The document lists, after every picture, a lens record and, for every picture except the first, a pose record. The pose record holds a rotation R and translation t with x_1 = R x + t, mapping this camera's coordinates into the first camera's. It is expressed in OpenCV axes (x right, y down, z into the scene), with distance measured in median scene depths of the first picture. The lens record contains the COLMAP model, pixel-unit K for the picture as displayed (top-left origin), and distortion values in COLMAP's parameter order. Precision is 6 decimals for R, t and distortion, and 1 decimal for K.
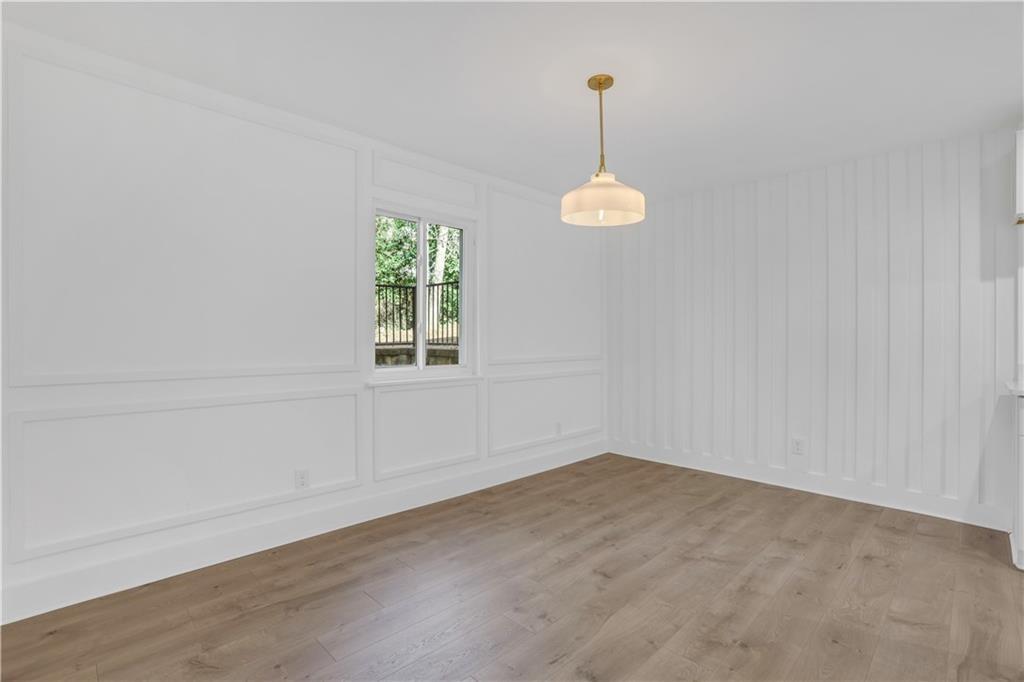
lens RADIAL K [[481.7, 0, 518.7], [0, 481.7, 345.7], [0, 0, 1]] dist [-0.015075, 0.002550]
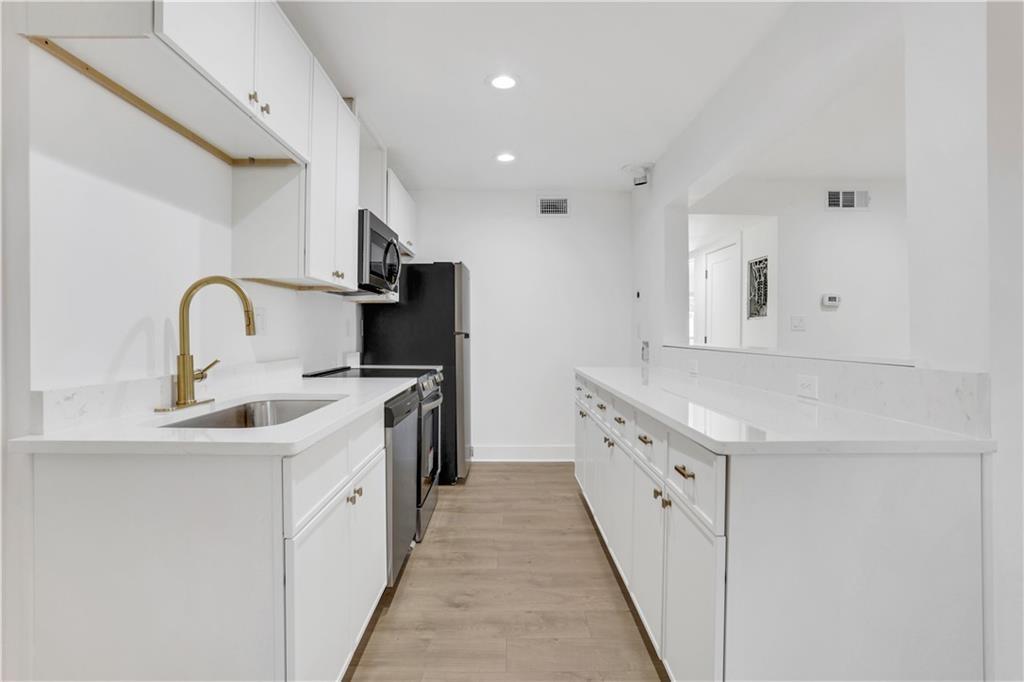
lens RADIAL K [[517.7, 0, 505.5], [0, 517.7, 334.1], [0, 0, 1]] dist [-0.015390, 0.000793]
pose [[-0.702589, -0.002575, 0.711591, 0.483168], [0.007413, 0.999913, 0.010938, -0.012860], [-0.711557, 0.012960, -0.702509, 1.060728]]
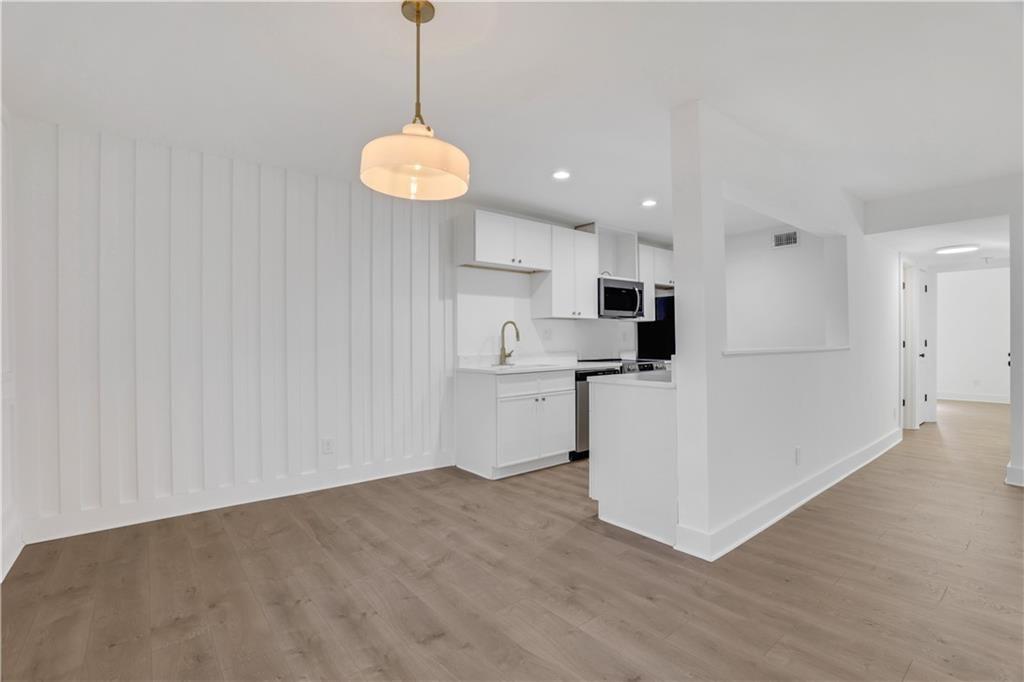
lens RADIAL K [[470.7, 0, 513.0], [0, 470.7, 340.0], [0, 0, 1]] dist [-0.047606, 0.005305]
pose [[0.106325, 0.000996, 0.994331, -0.490374], [0.019663, 0.999802, -0.003104, -0.005758], [-0.994137, 0.019882, 0.106284, 0.679492]]
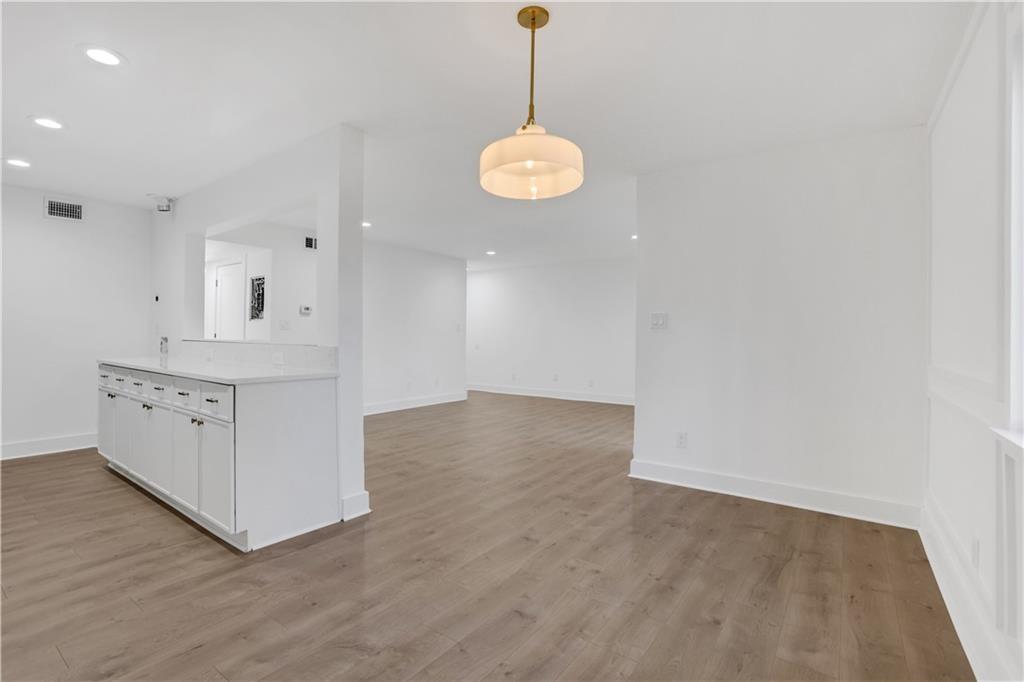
lens RADIAL K [[470.7, 0, 505.6], [0, 470.7, 342.5], [0, 0, 1]] dist [-0.047606, 0.005305]
pose [[-0.989565, -0.011899, -0.143595, 0.285069], [-0.016167, 0.999460, 0.028593, -0.017009], [0.143178, 0.030616, -0.989223, 1.547725]]
